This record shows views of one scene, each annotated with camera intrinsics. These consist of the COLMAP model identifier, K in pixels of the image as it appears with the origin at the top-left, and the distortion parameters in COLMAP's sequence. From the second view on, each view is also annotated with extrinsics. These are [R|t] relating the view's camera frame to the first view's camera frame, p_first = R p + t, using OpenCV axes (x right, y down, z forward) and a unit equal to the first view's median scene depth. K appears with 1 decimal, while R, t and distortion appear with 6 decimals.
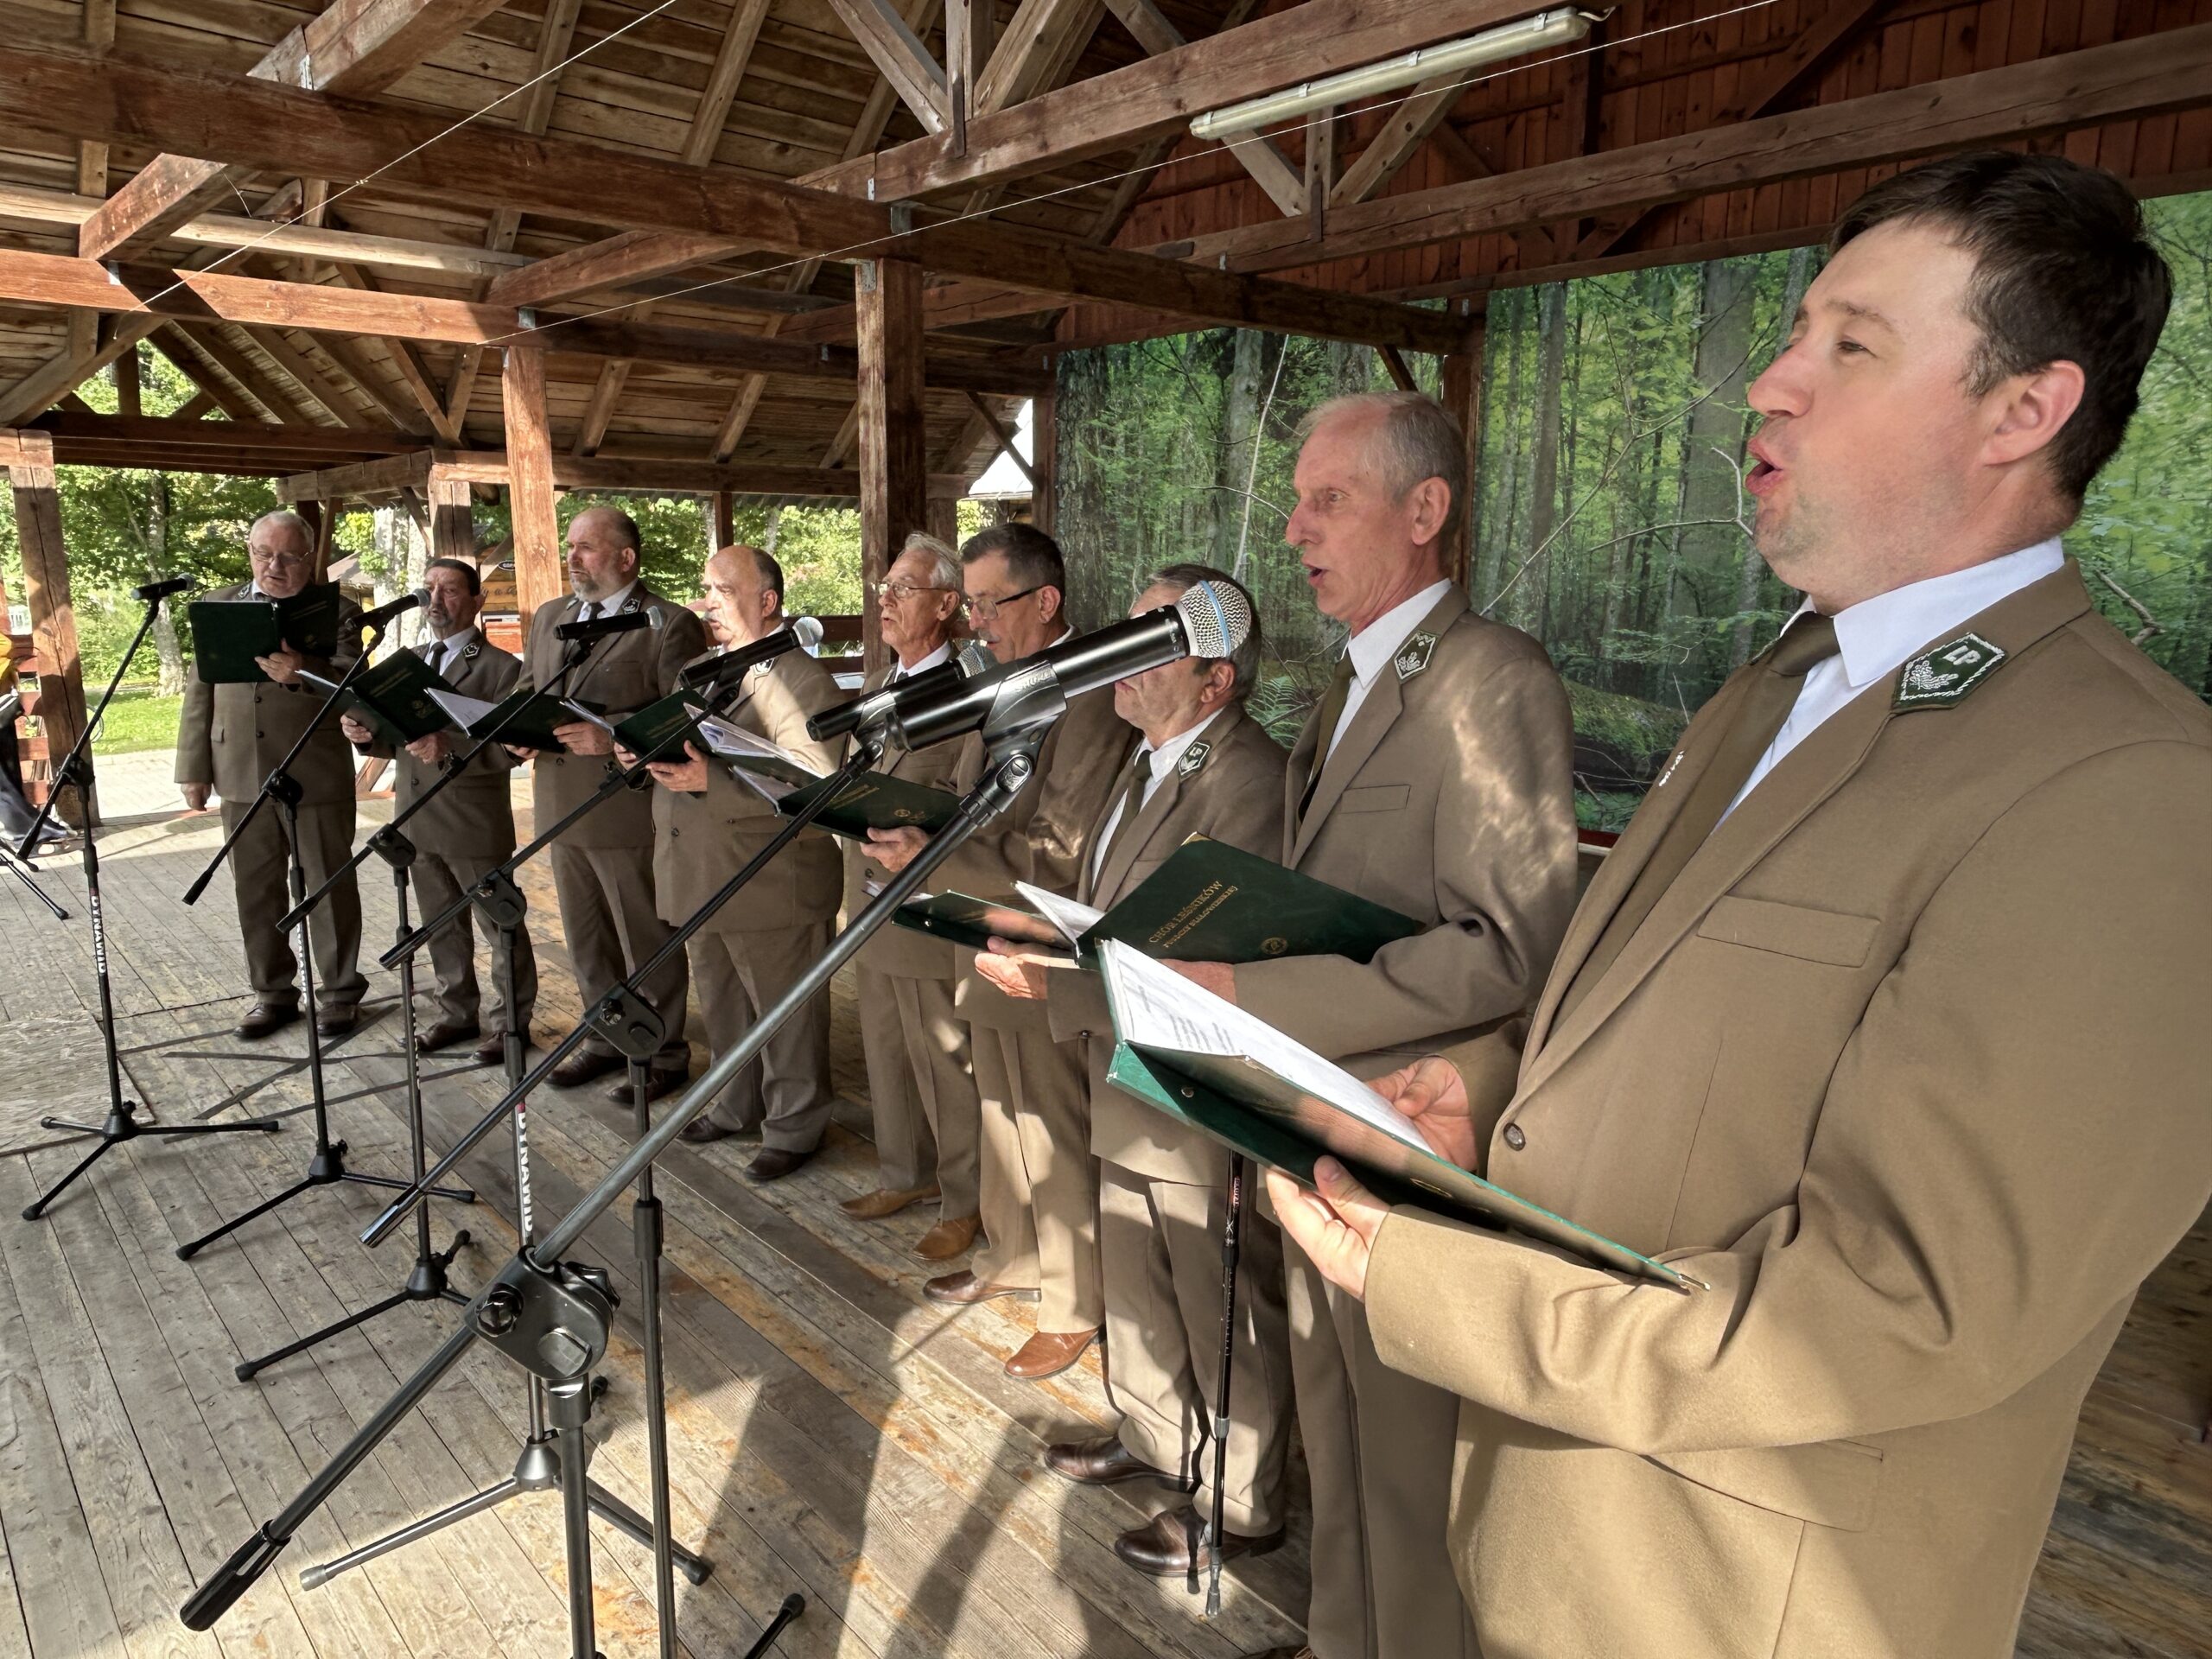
lens RADIAL K [[1428.8, 0, 1101.1], [0, 1428.8, 833.7], [0, 0, 1]] dist [-0.005701, -0.001793]
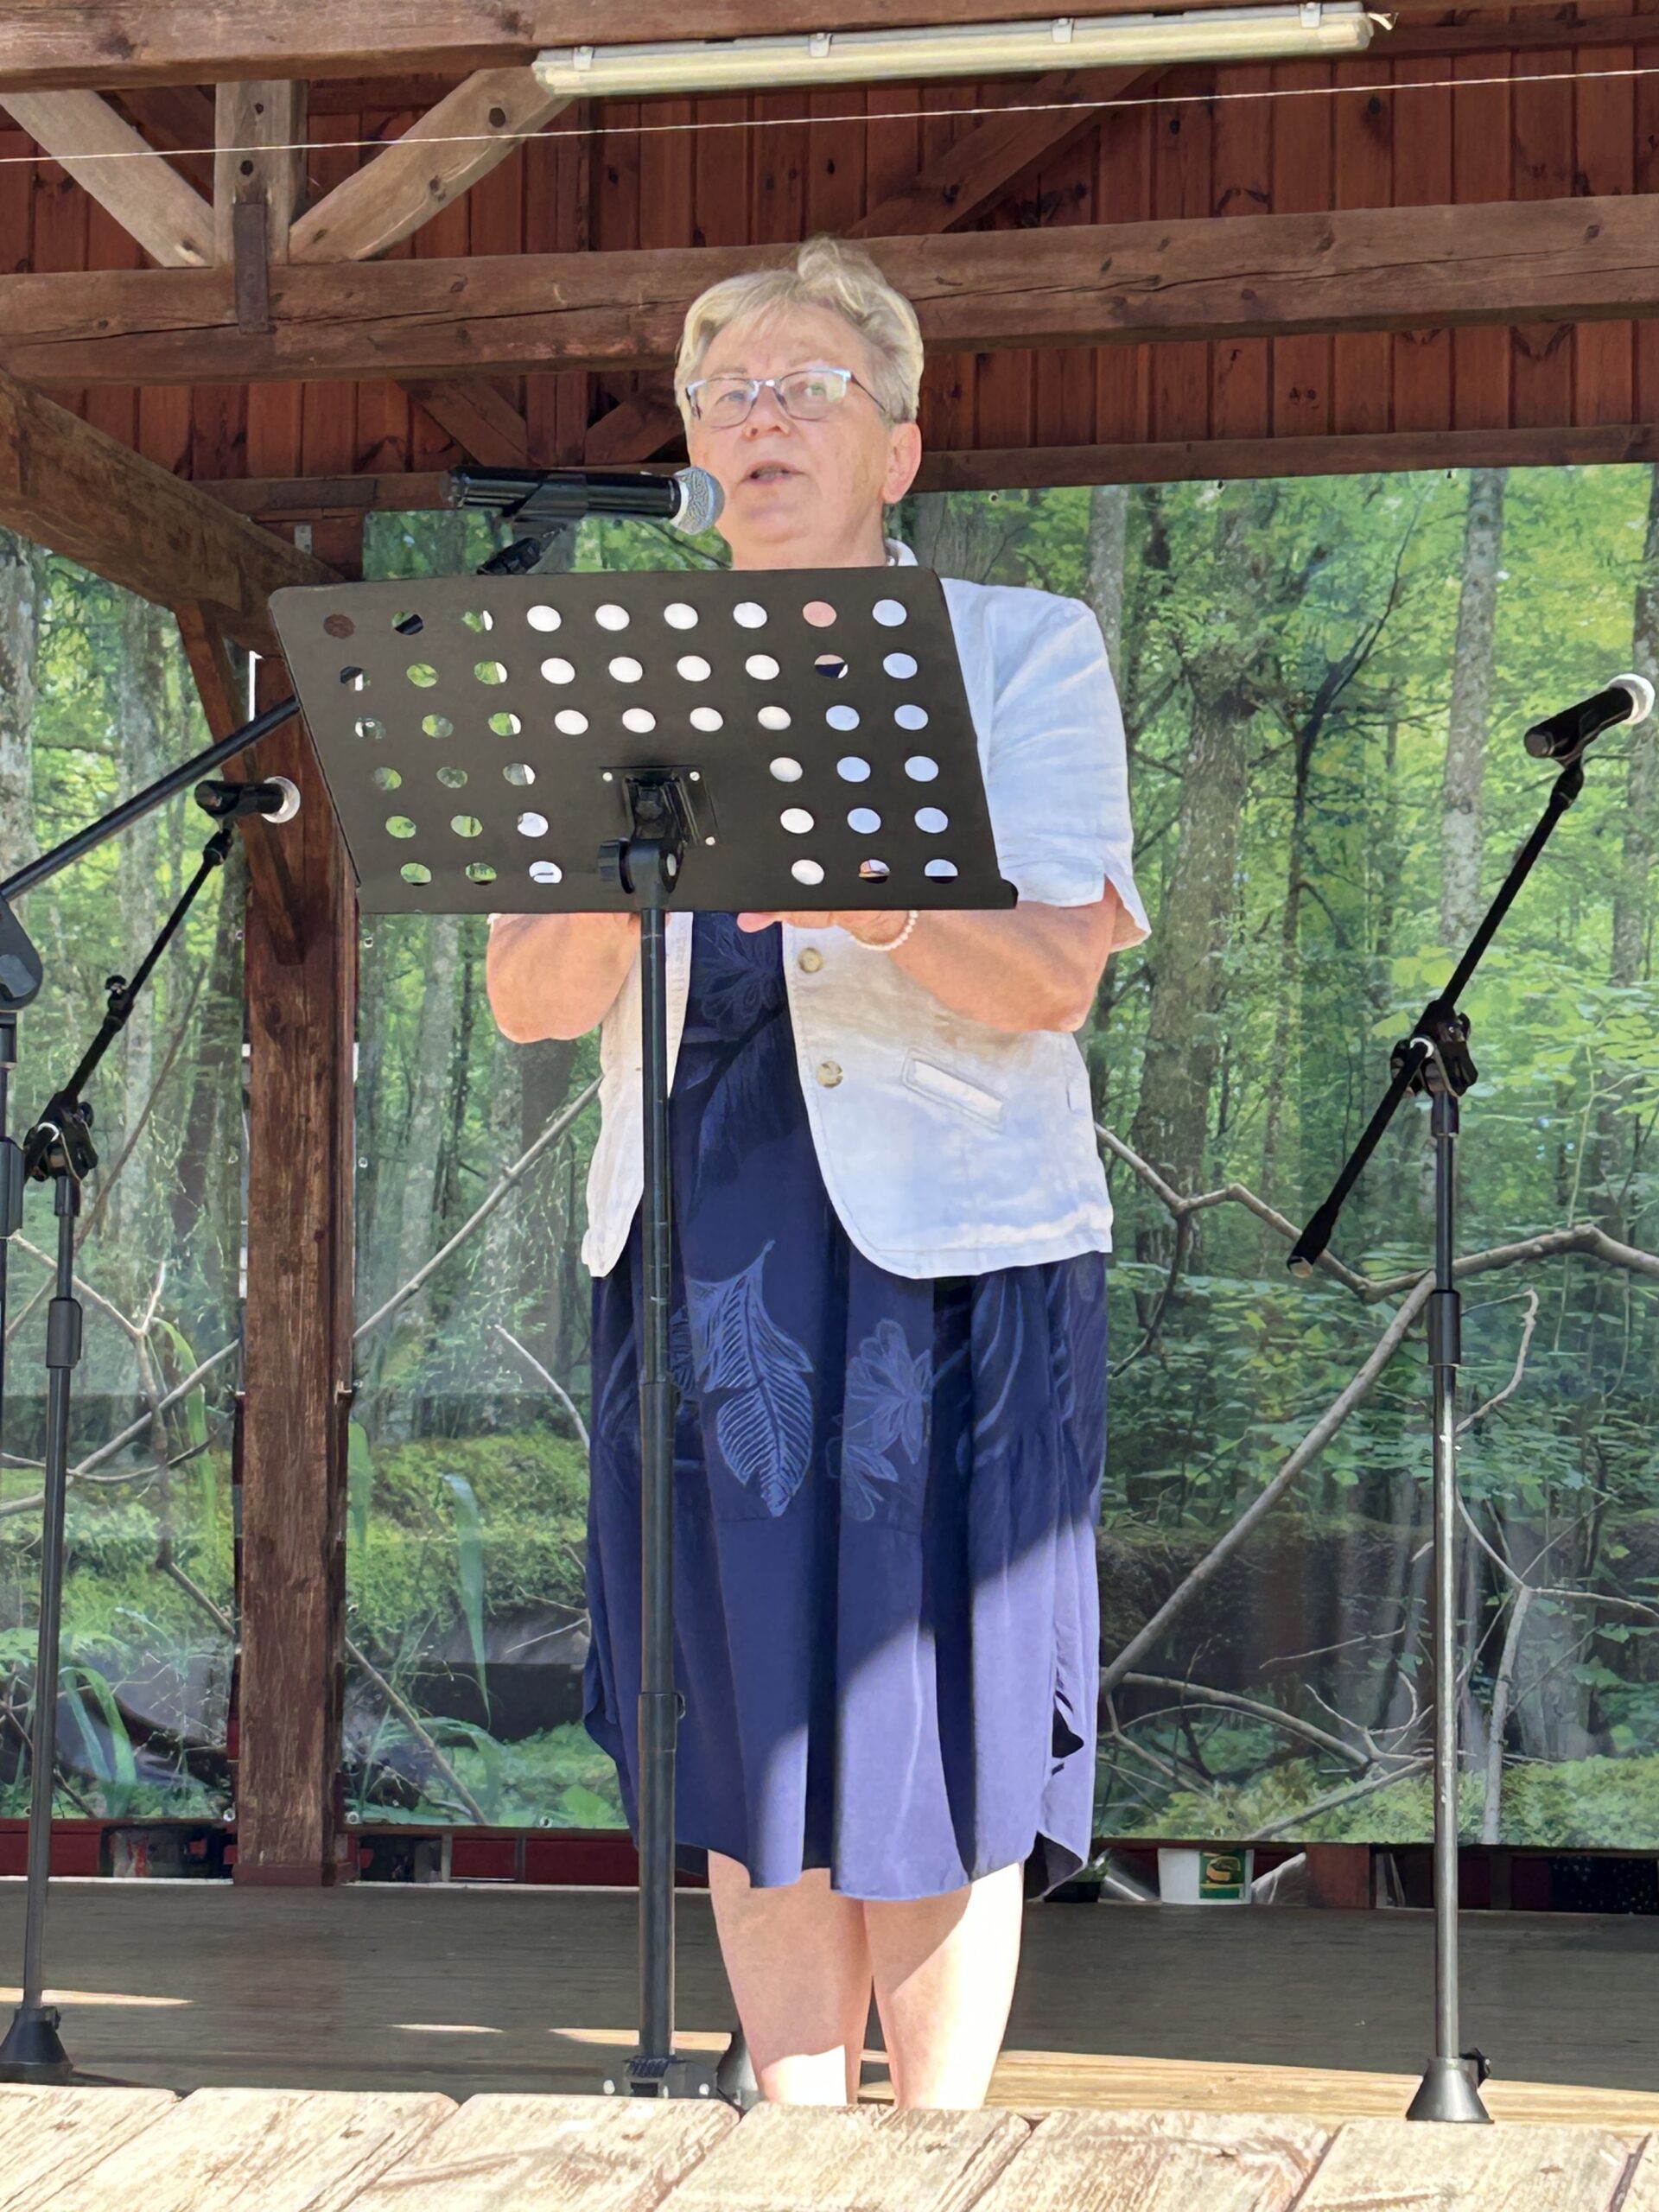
lens RADIAL K [[5808.4, 0, 748.6], [0, 5808.4, 1197.6], [0, 0, 1]] dist [0.191123, 0.000000]
pose [[0.827112, 0.052188, 0.559608, -0.573047], [0.103549, 0.964485, -0.242993, 0.226316], [-0.552416, 0.258930, 0.792334, -0.325974]]
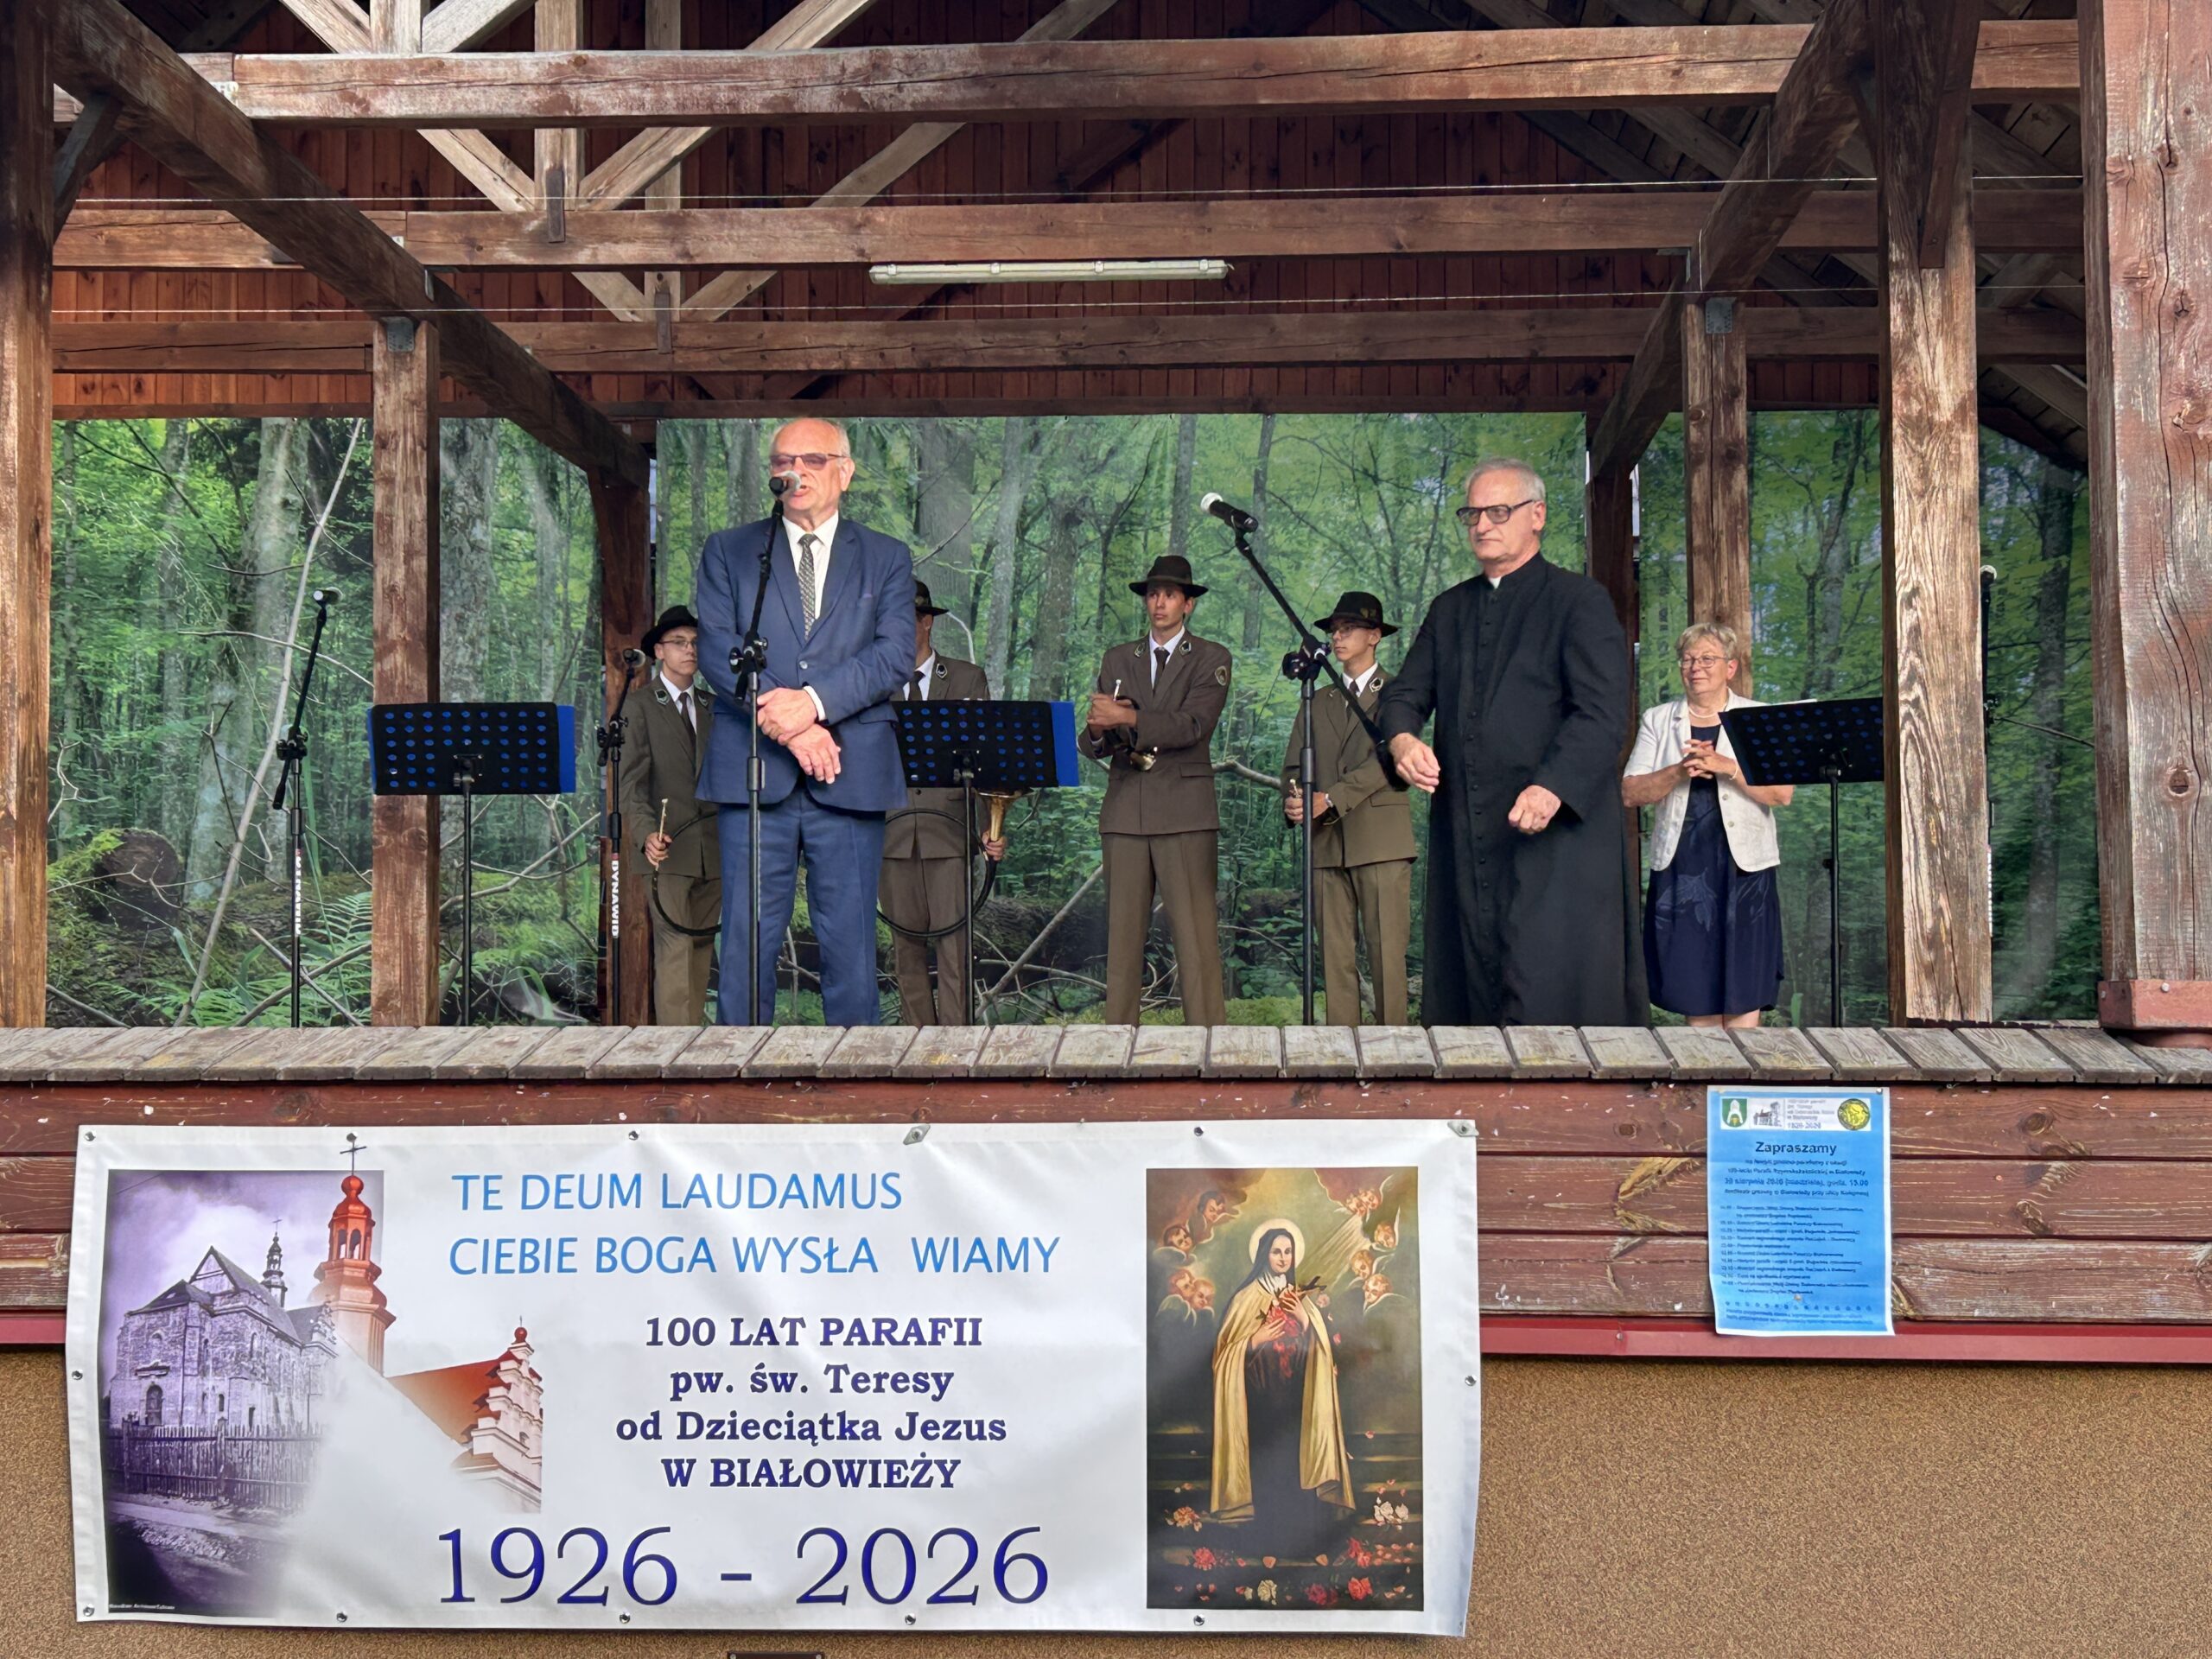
lens RADIAL K [[3349.6, 0, 1057.9], [0, 3349.6, 869.7], [0, 0, 1]] dist [0.118981, 0.000000]
pose [[0.718382, 0.019728, 0.695369, -0.982183], [0.140382, 0.974922, -0.172687, 0.270827], [-0.681337, 0.221672, 0.697597, -0.518406]]
